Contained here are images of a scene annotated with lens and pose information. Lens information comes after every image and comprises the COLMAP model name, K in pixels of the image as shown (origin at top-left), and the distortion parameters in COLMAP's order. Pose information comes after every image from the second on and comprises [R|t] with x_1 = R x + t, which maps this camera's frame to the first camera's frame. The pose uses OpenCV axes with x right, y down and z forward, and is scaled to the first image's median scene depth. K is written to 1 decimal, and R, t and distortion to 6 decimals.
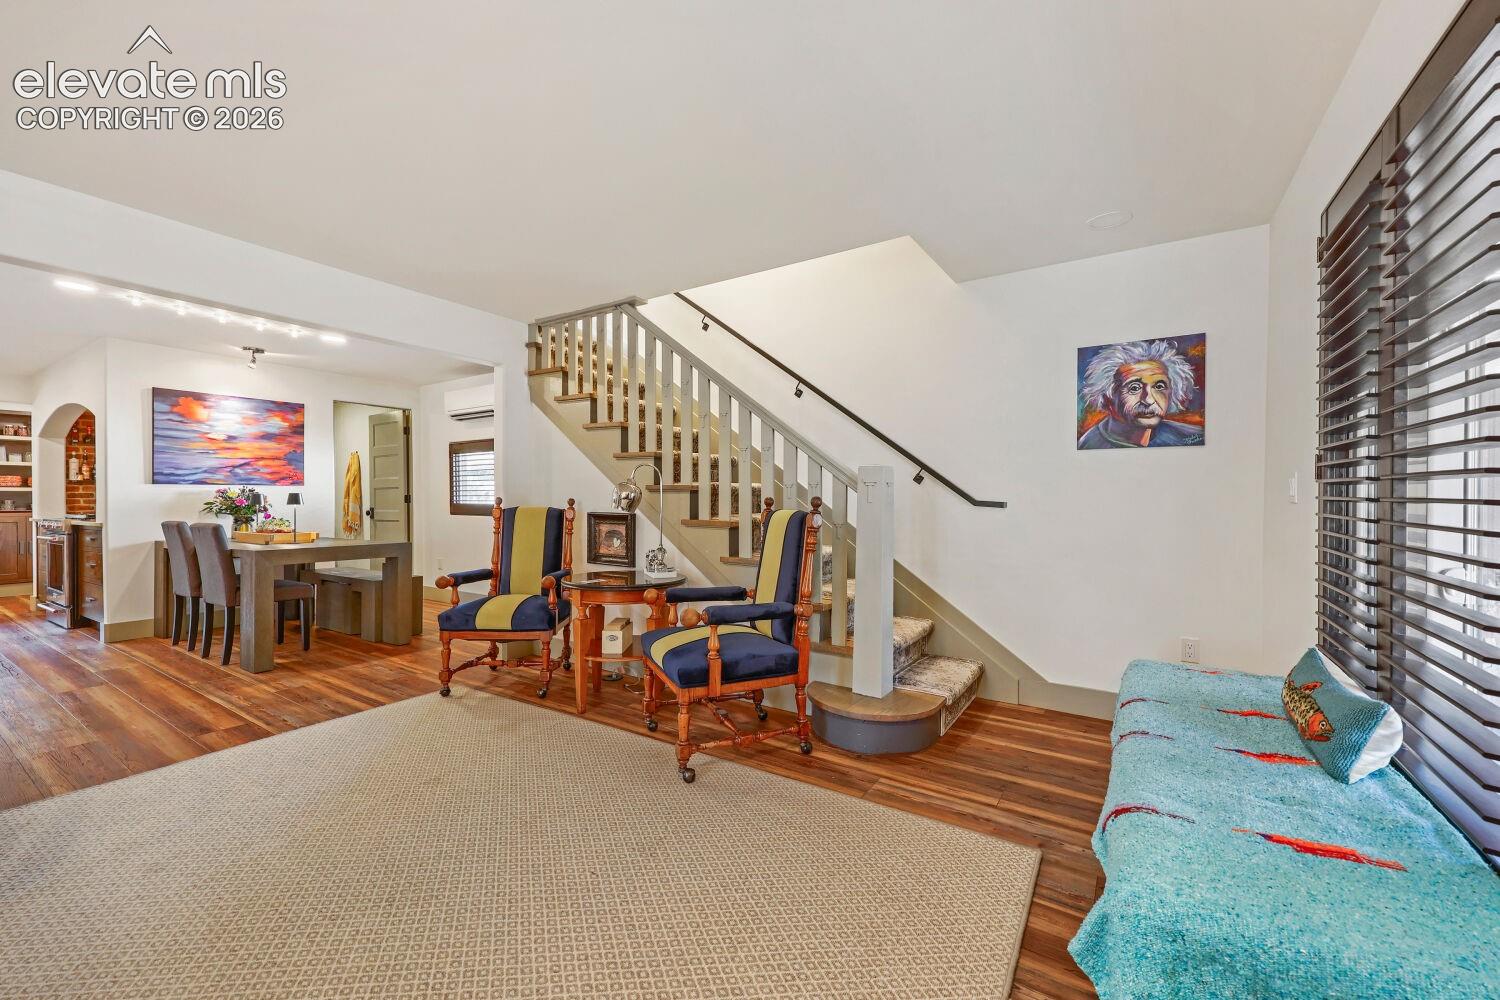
lens RADIAL K [[602.3, 0, 744.1], [0, 602.3, 487.0], [0, 0, 1]] dist [0.000749, 0.000057]
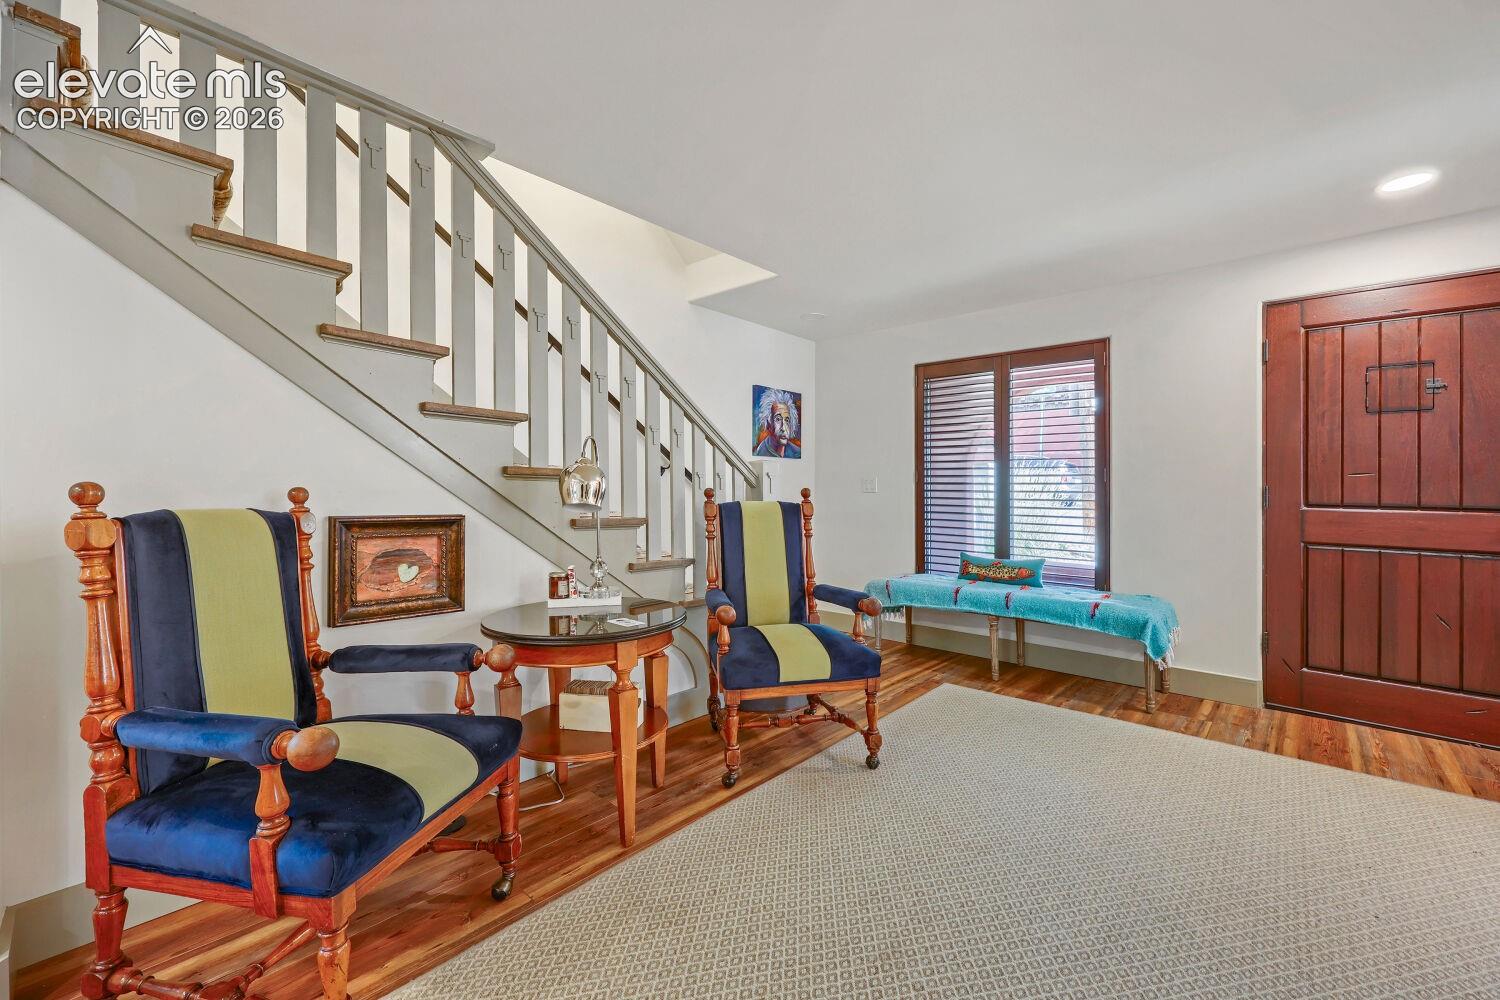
lens RADIAL K [[597.5, 0, 744.4], [0, 597.5, 466.1], [0, 0, 1]] dist [-0.001307, -0.000084]
pose [[0.164240, 0.040252, 0.985599, -0.902383], [-0.018604, 0.999116, -0.037703, 0.018634], [-0.986245, -0.012143, 0.164844, 0.836445]]
